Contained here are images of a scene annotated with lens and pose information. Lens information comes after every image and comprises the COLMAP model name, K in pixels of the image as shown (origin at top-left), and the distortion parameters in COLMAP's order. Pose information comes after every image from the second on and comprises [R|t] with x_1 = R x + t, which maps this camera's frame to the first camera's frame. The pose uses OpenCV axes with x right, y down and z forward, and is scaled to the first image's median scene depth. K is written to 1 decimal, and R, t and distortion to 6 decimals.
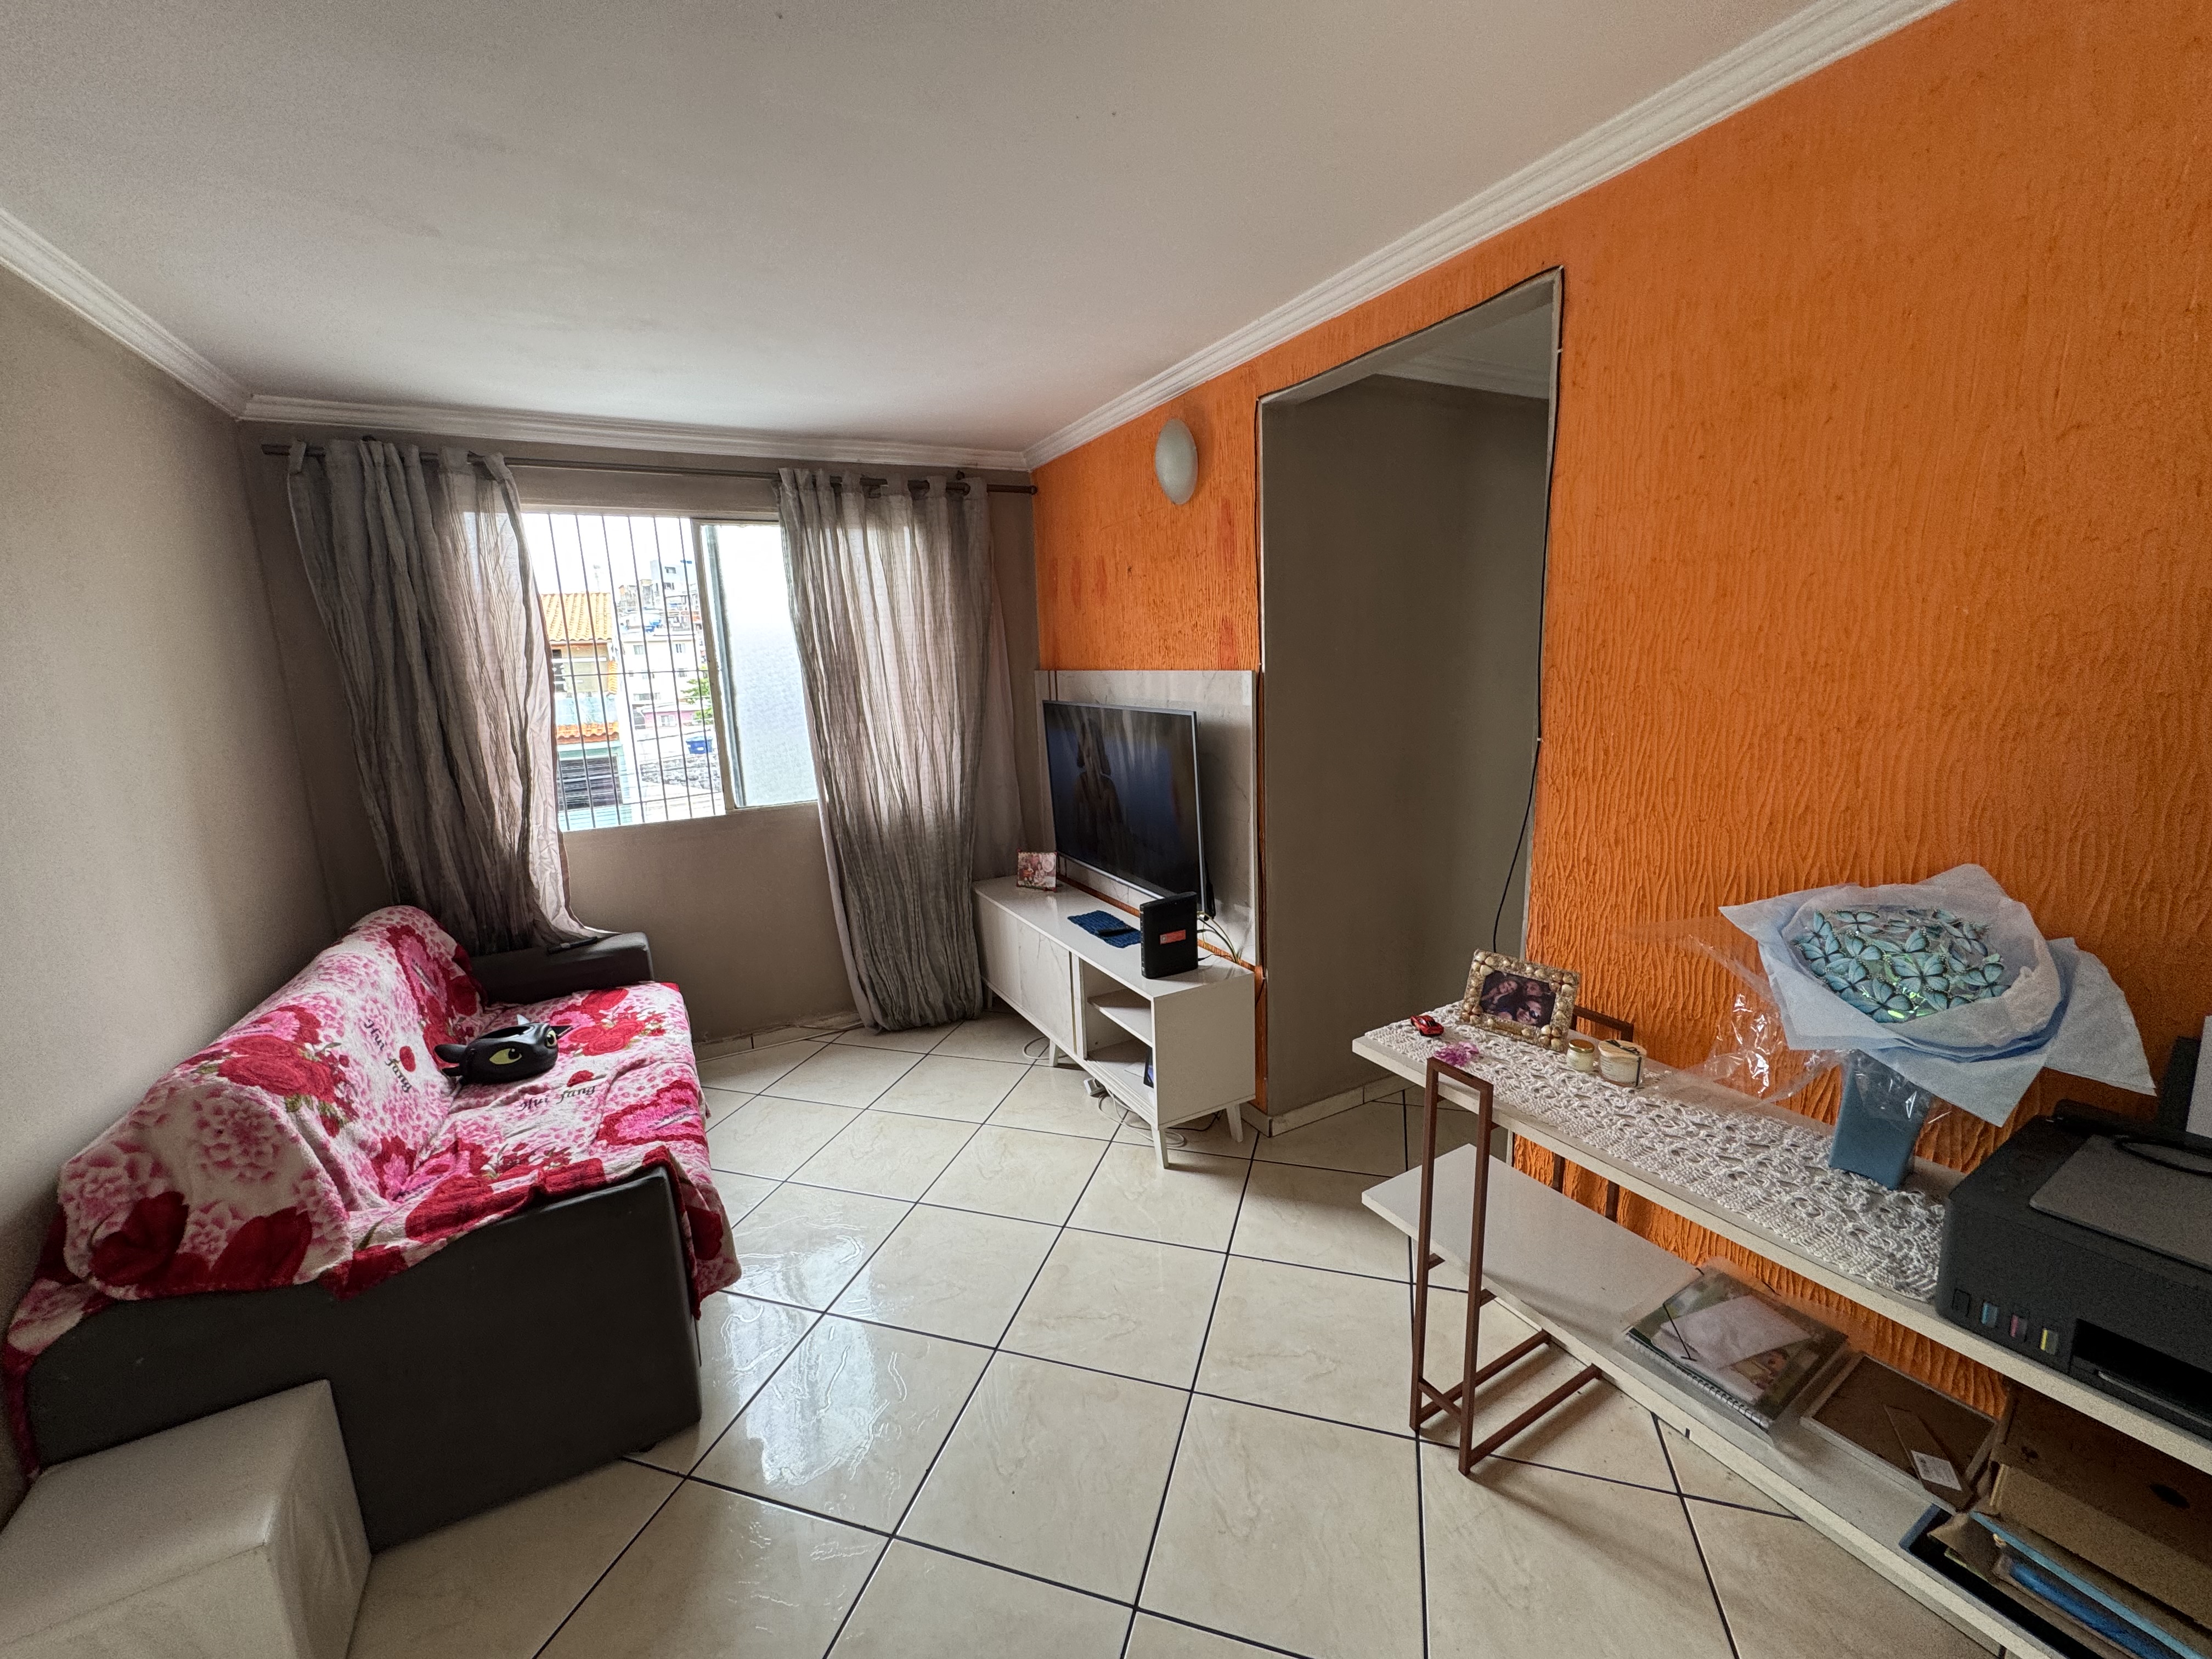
lens RADIAL K [[886.6, 0, 1107.4], [0, 886.6, 827.6], [0, 0, 1]] dist [-0.003297, 0.000674]
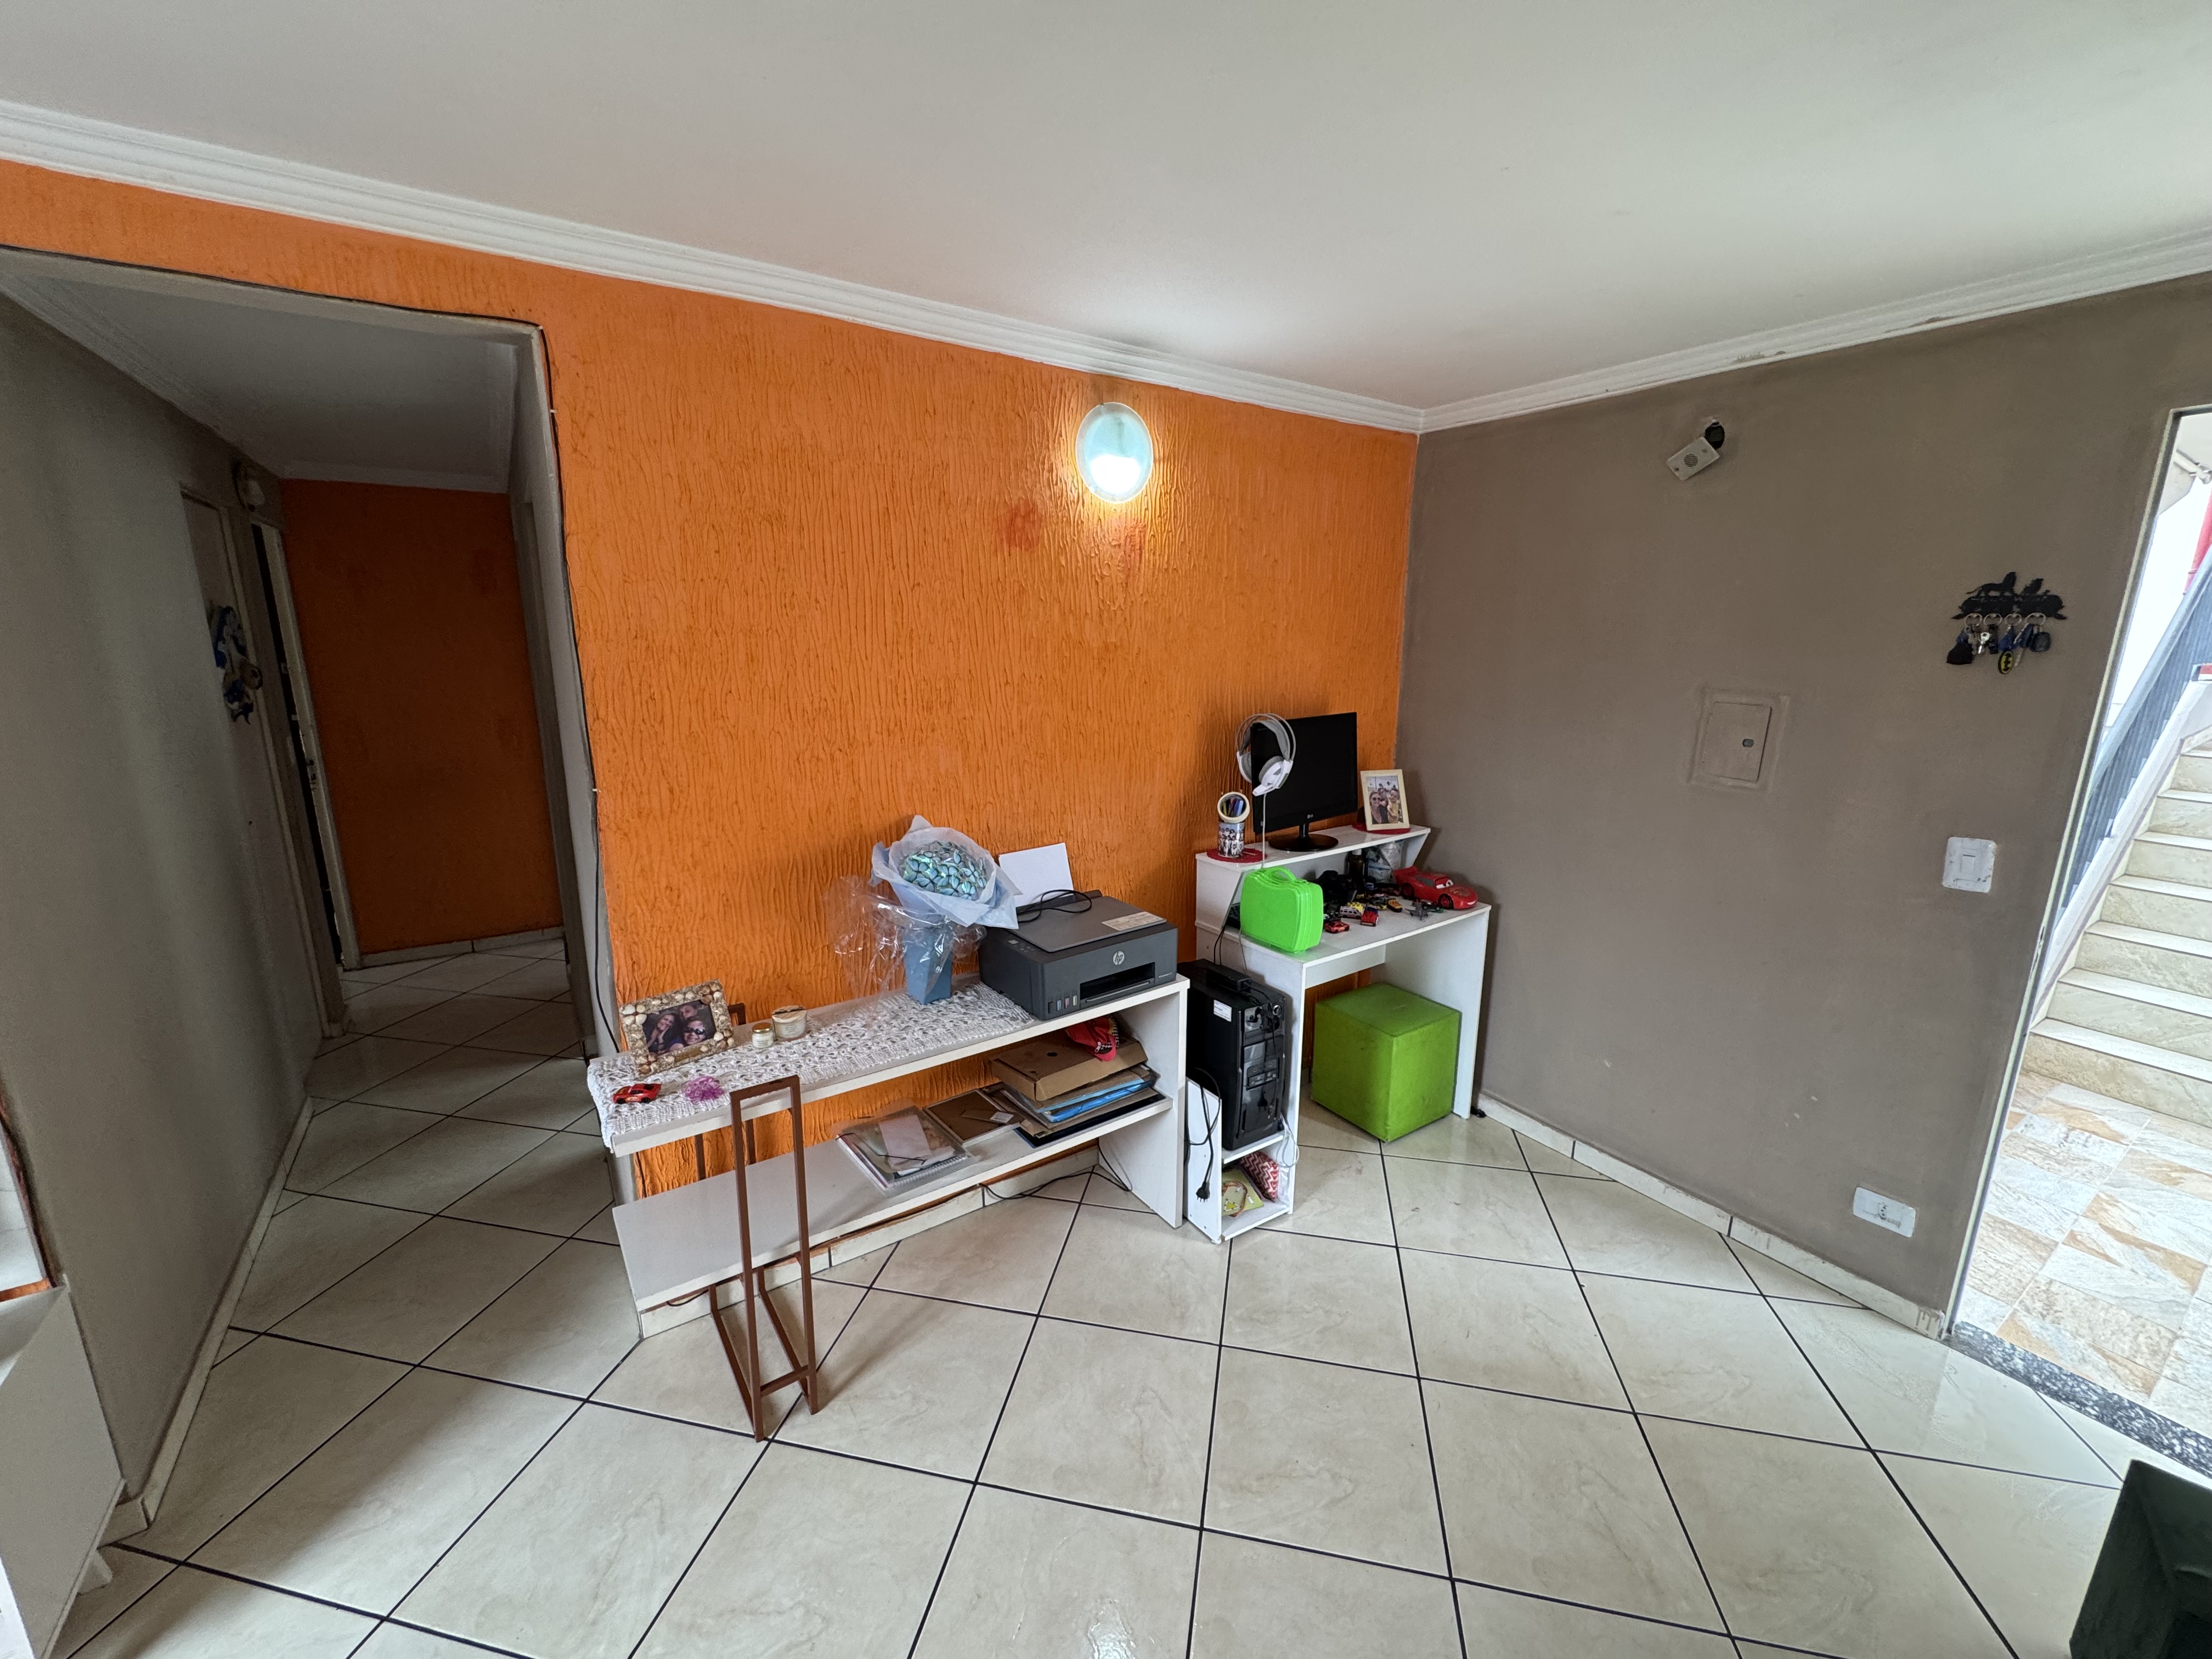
lens RADIAL K [[886.6, 0, 1106.2], [0, 886.6, 828.1], [0, 0, 1]] dist [-0.003297, 0.000674]
pose [[-0.091683, -0.180997, 0.979201, -0.447849], [0.186861, 0.962747, 0.195452, -0.114835], [-0.978099, 0.200895, -0.054447, 0.382866]]
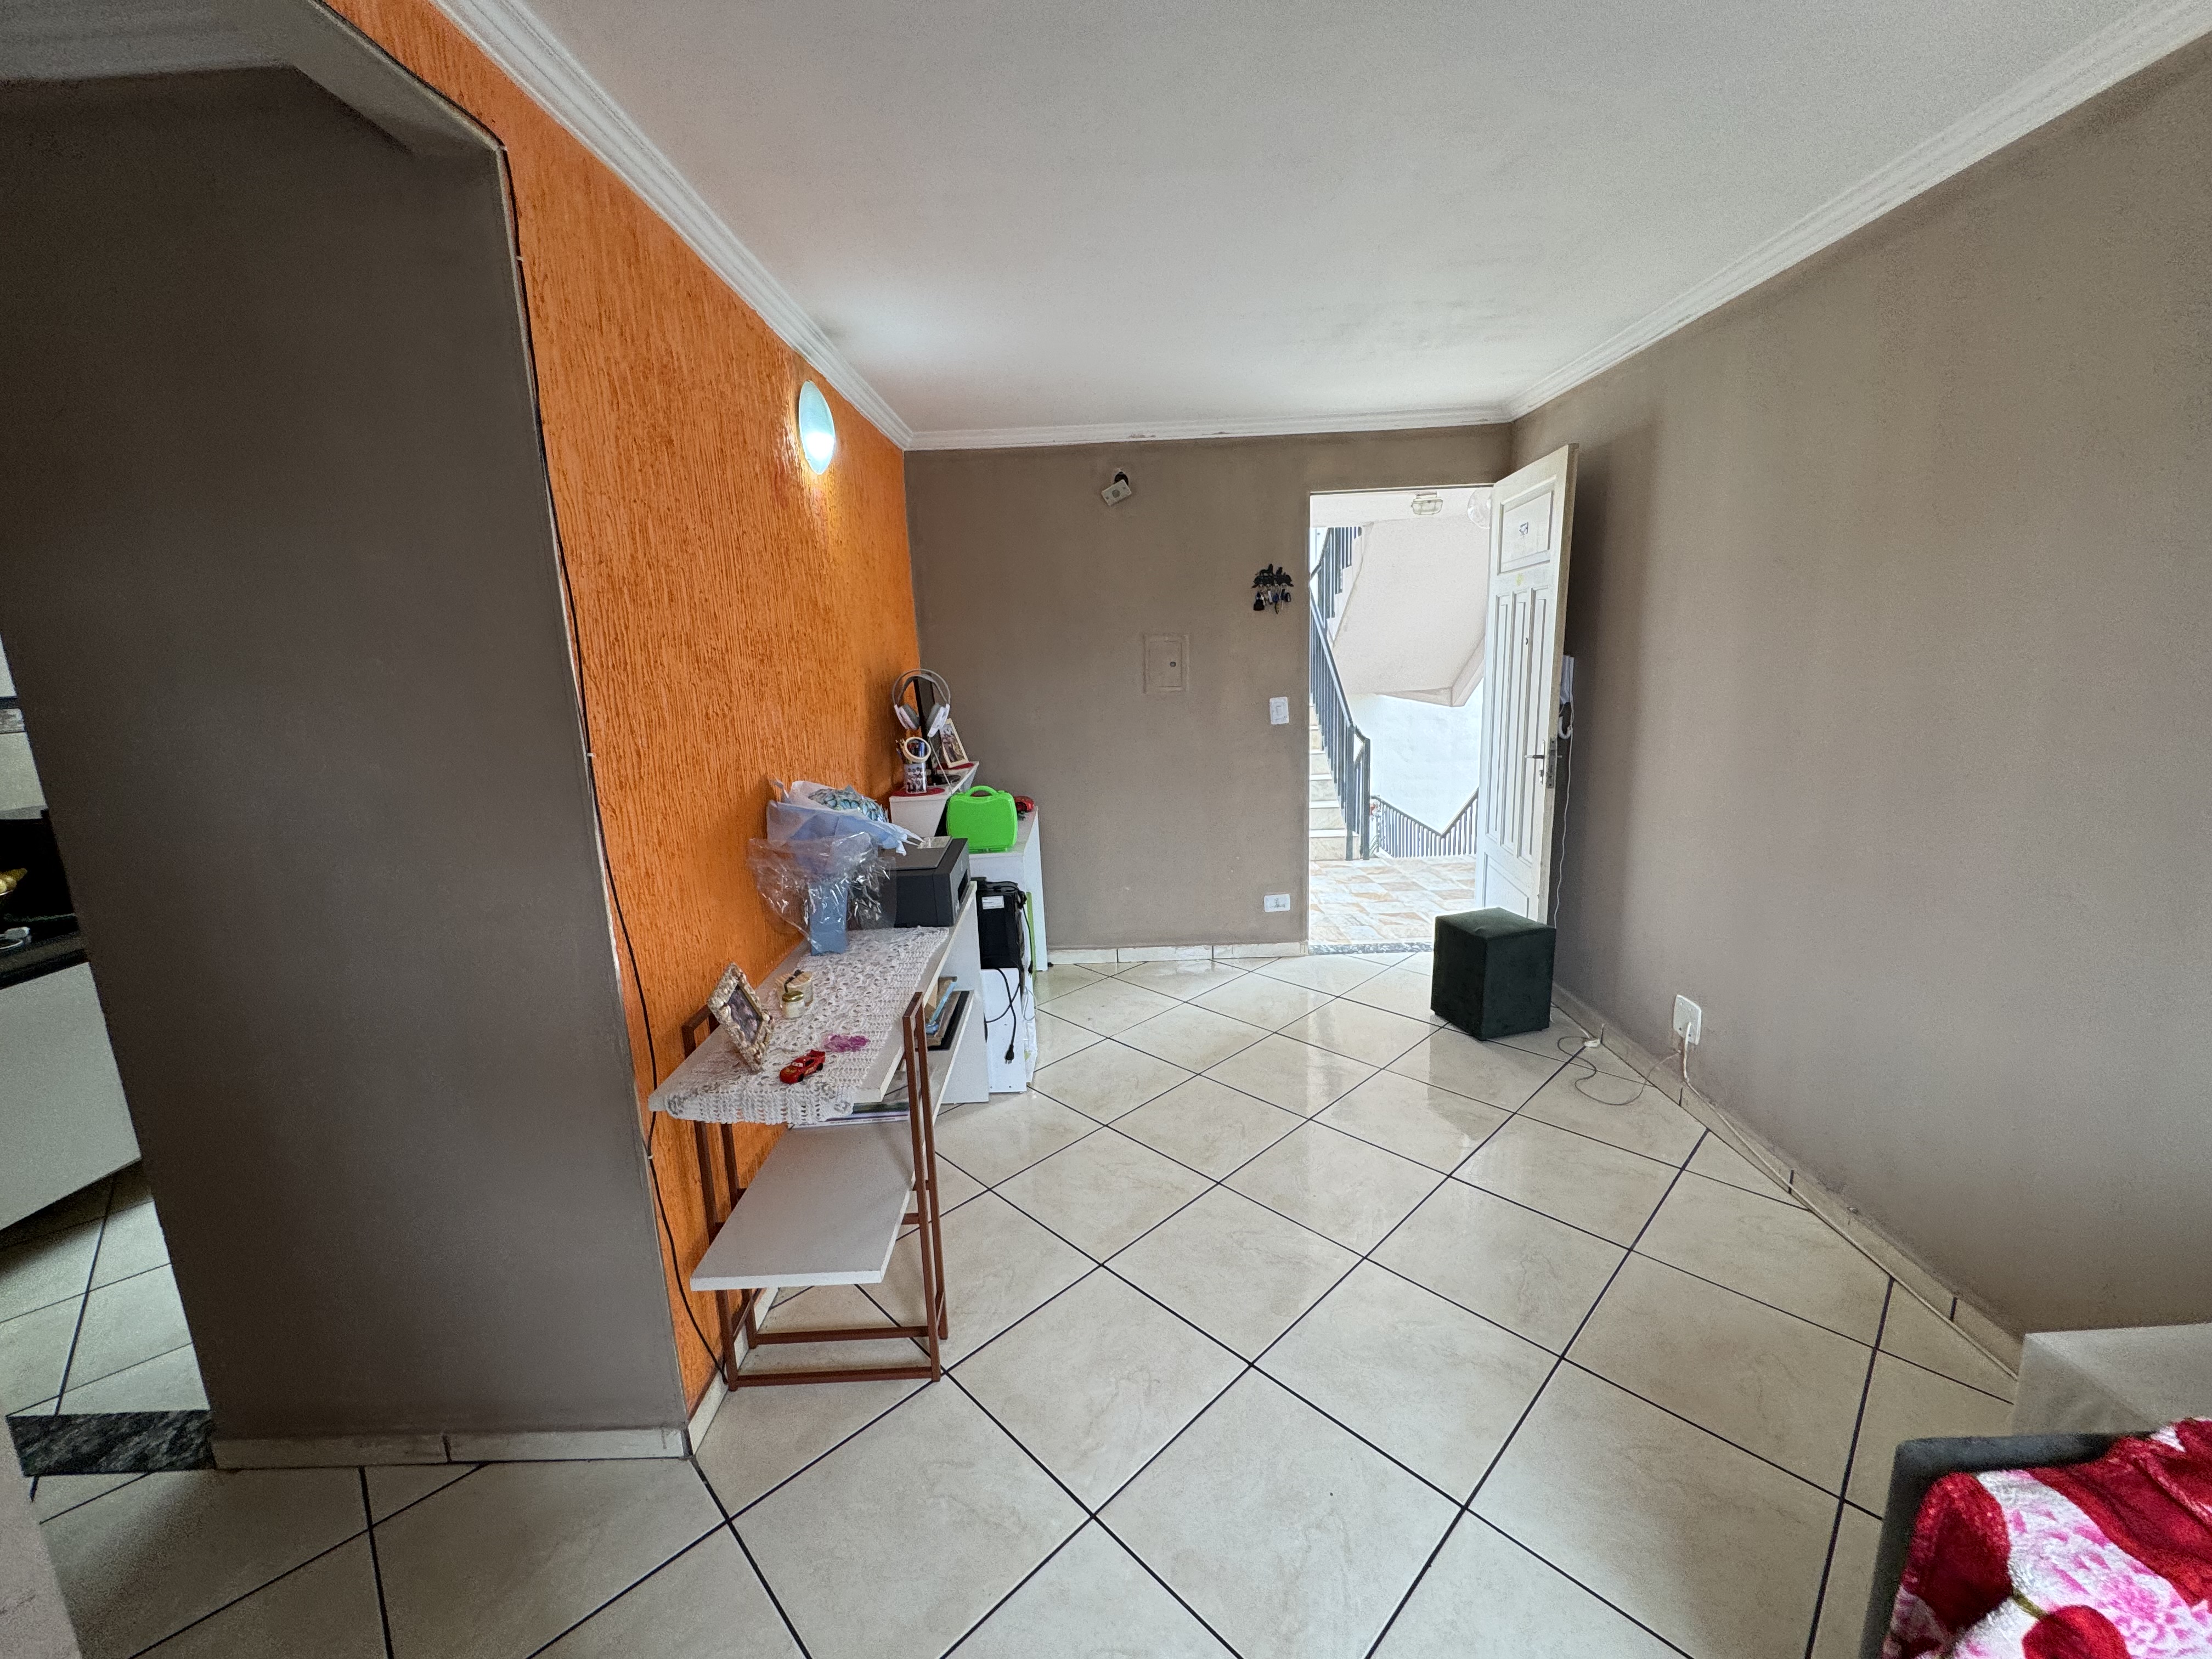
lens RADIAL K [[886.6, 0, 1107.2], [0, 886.6, 826.3], [0, 0, 1]] dist [-0.003297, 0.000674]
pose [[-0.873270, -0.023217, 0.486682, -0.239870], [0.163714, 0.926809, 0.337970, -0.182220], [-0.458908, 0.374816, -0.805554, 1.136383]]
